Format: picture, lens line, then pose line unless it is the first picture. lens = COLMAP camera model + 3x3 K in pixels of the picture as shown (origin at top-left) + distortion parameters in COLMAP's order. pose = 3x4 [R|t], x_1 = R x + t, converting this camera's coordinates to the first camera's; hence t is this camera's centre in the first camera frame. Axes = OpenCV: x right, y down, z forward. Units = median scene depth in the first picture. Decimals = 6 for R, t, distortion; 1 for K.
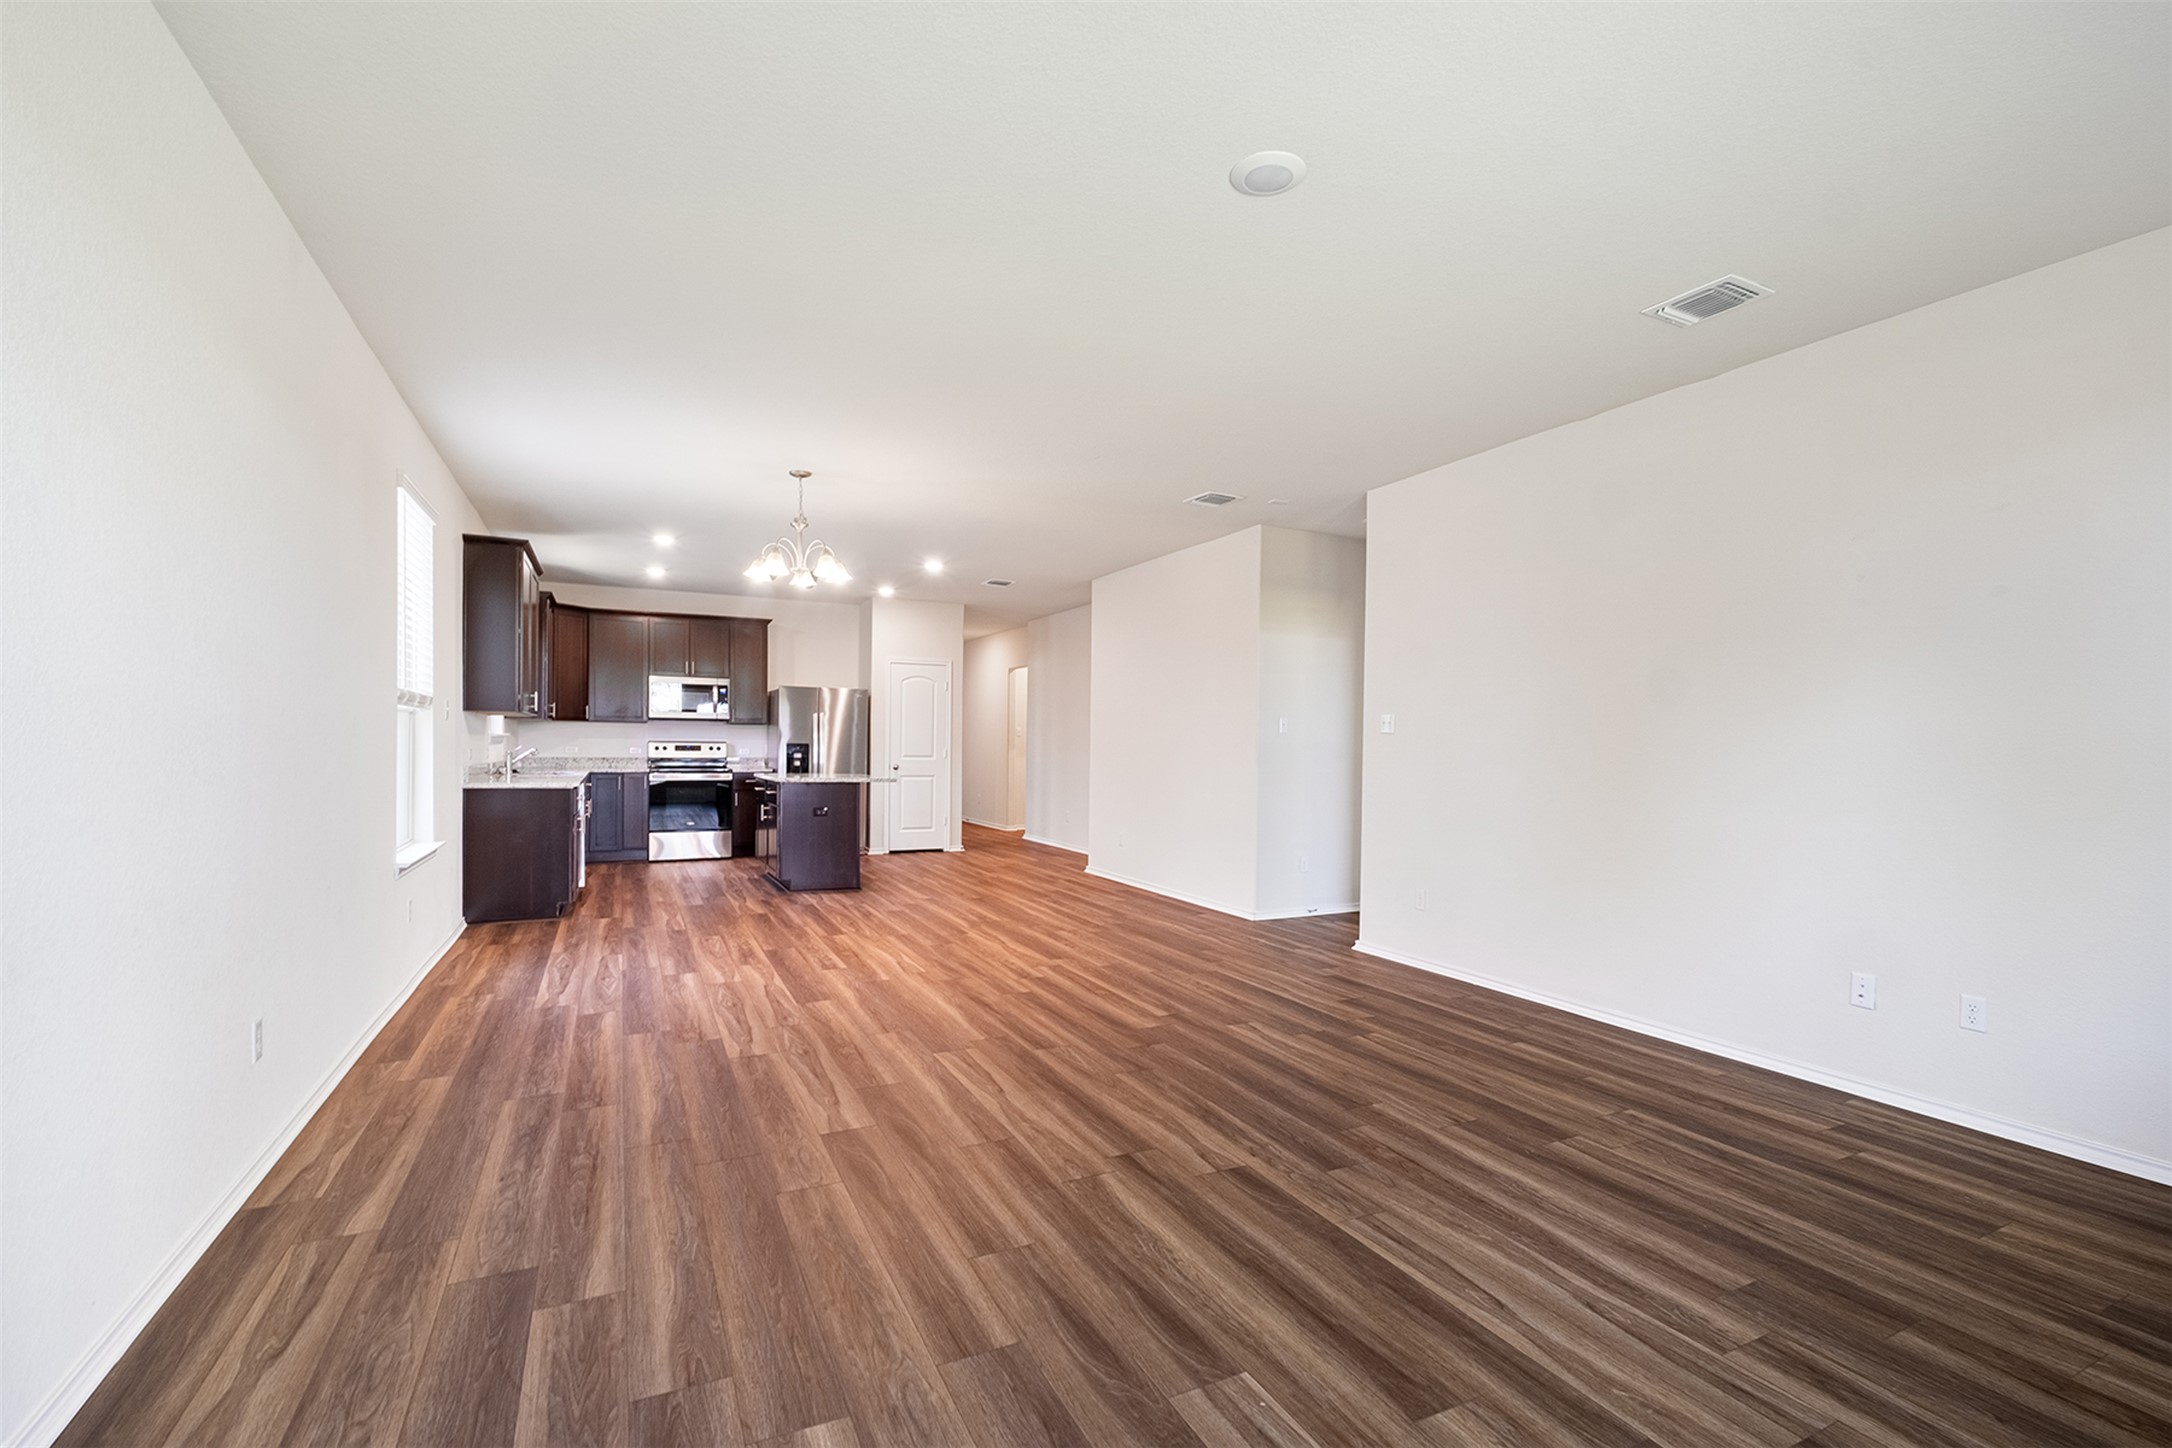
lens RADIAL K [[938.3, 0, 1089.7], [0, 938.3, 745.6], [0, 0, 1]] dist [-0.006303, -0.000267]
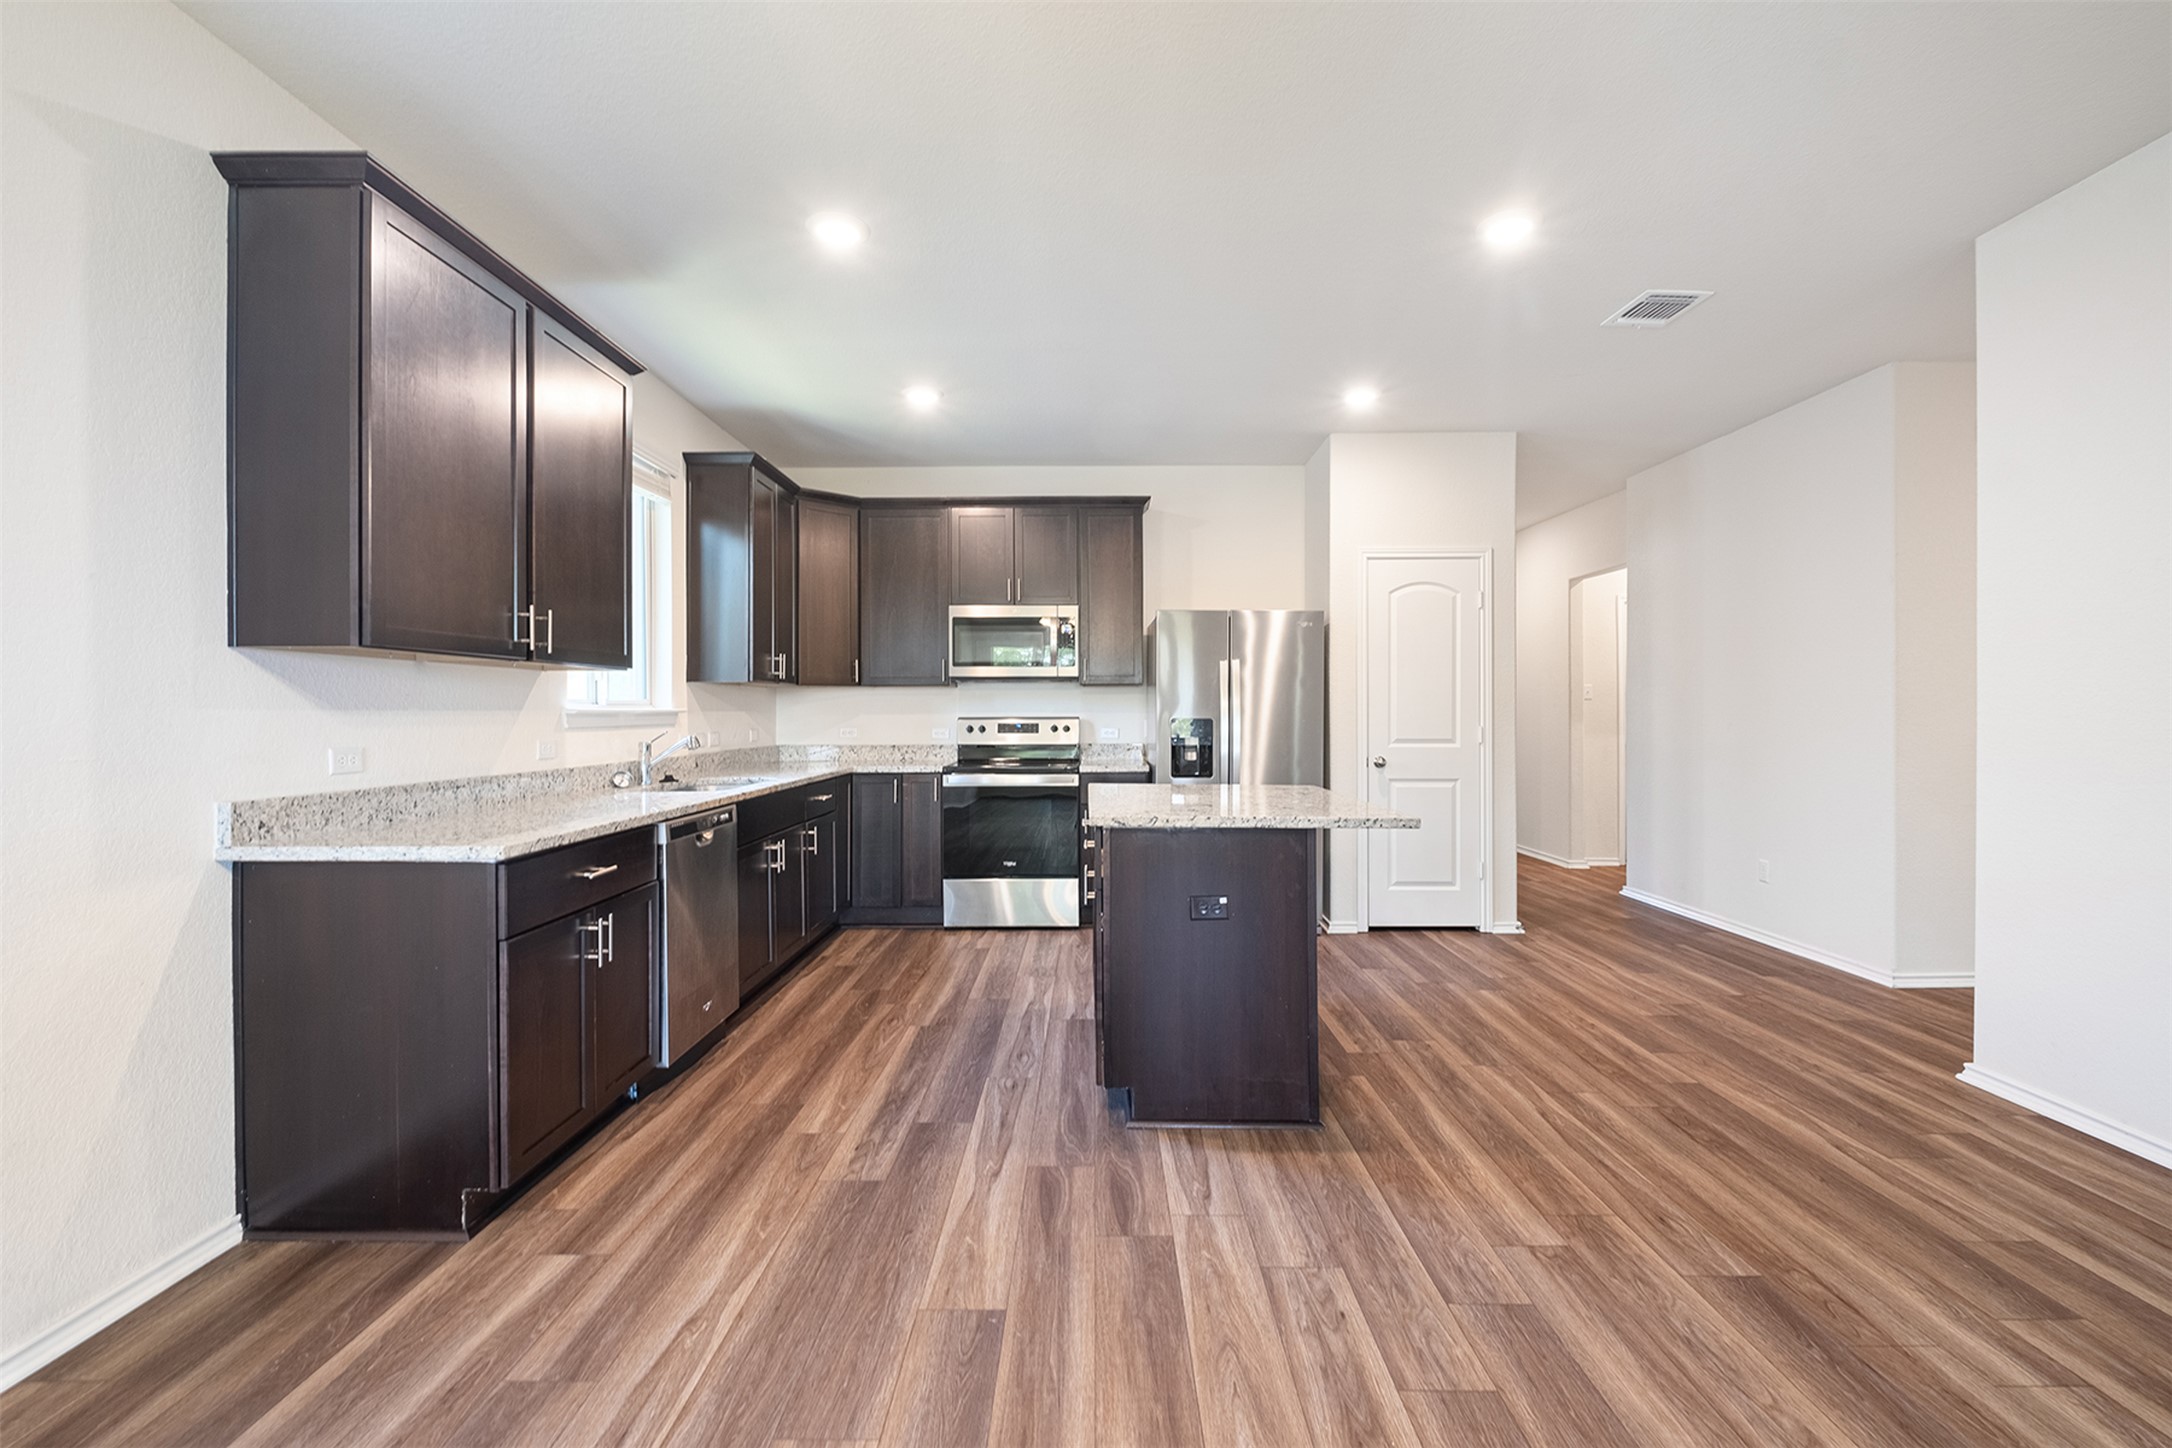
lens RADIAL K [[938.3, 0, 1089.9], [0, 938.3, 722.6], [0, 0, 1]] dist [-0.006303, -0.000267]
pose [[0.892495, -0.009135, -0.450965, -0.131661], [0.012904, 0.999903, 0.005283, -0.003980], [0.450873, -0.010534, 0.892526, 0.532233]]
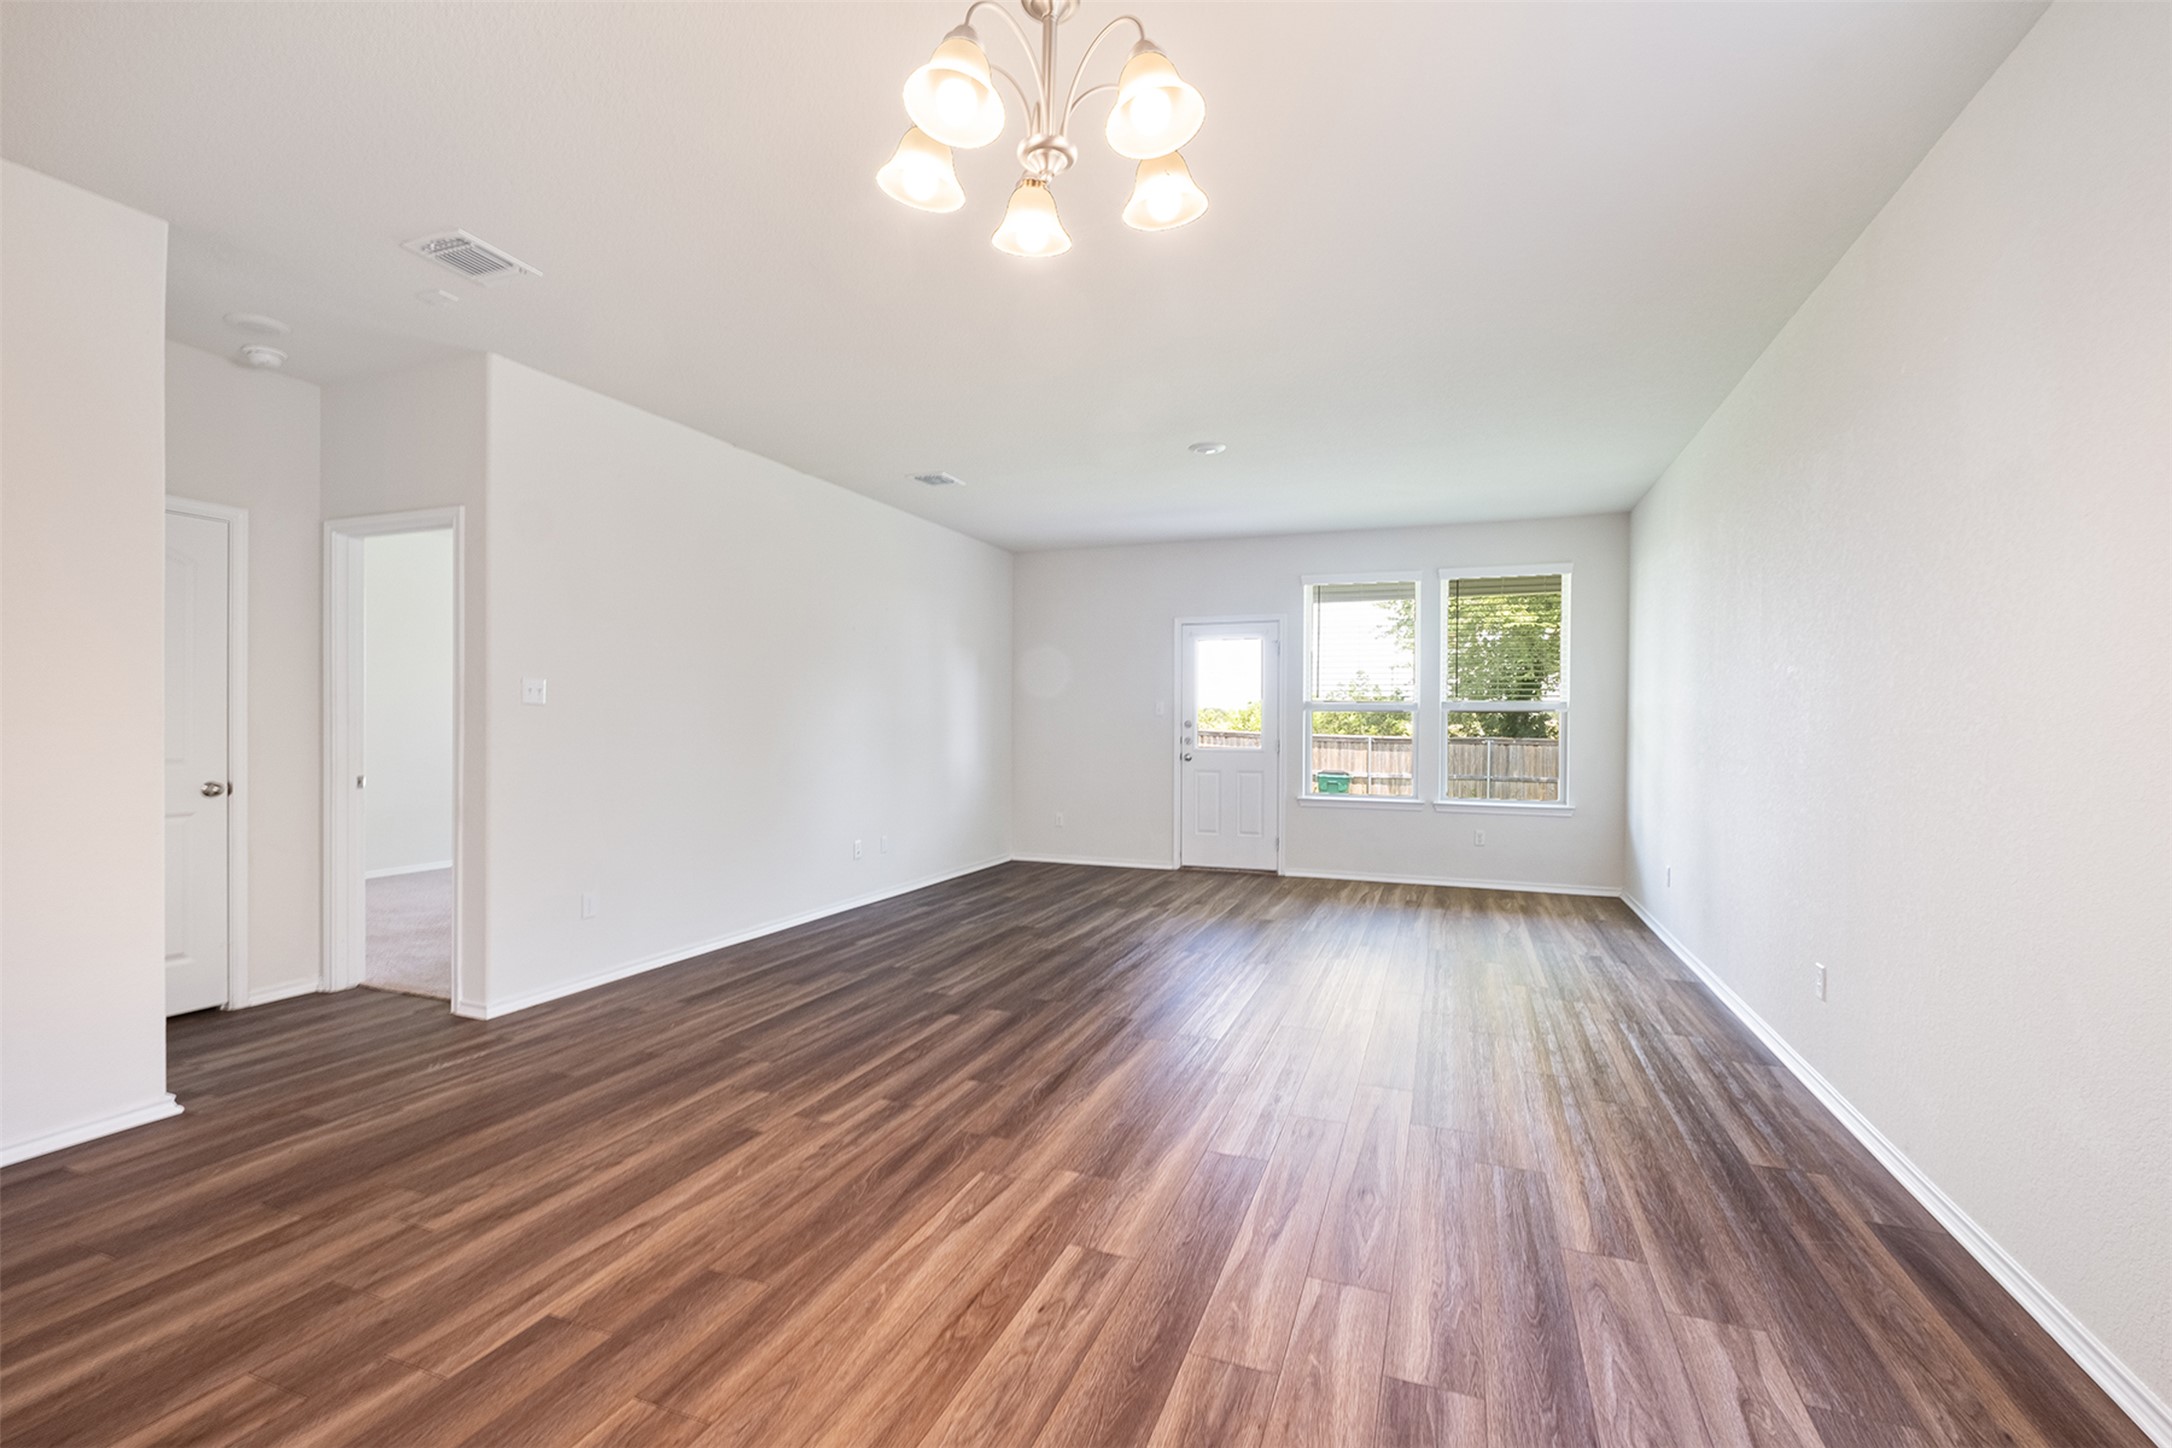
lens RADIAL K [[938.3, 0, 1089.8], [0, 938.3, 729.6], [0, 0, 1]] dist [-0.006303, -0.000267]
pose [[-0.674261, -0.020410, 0.738211, -0.546803], [-0.011706, 0.999788, 0.016950, -0.011072], [-0.738401, 0.002788, -0.674357, 1.205418]]
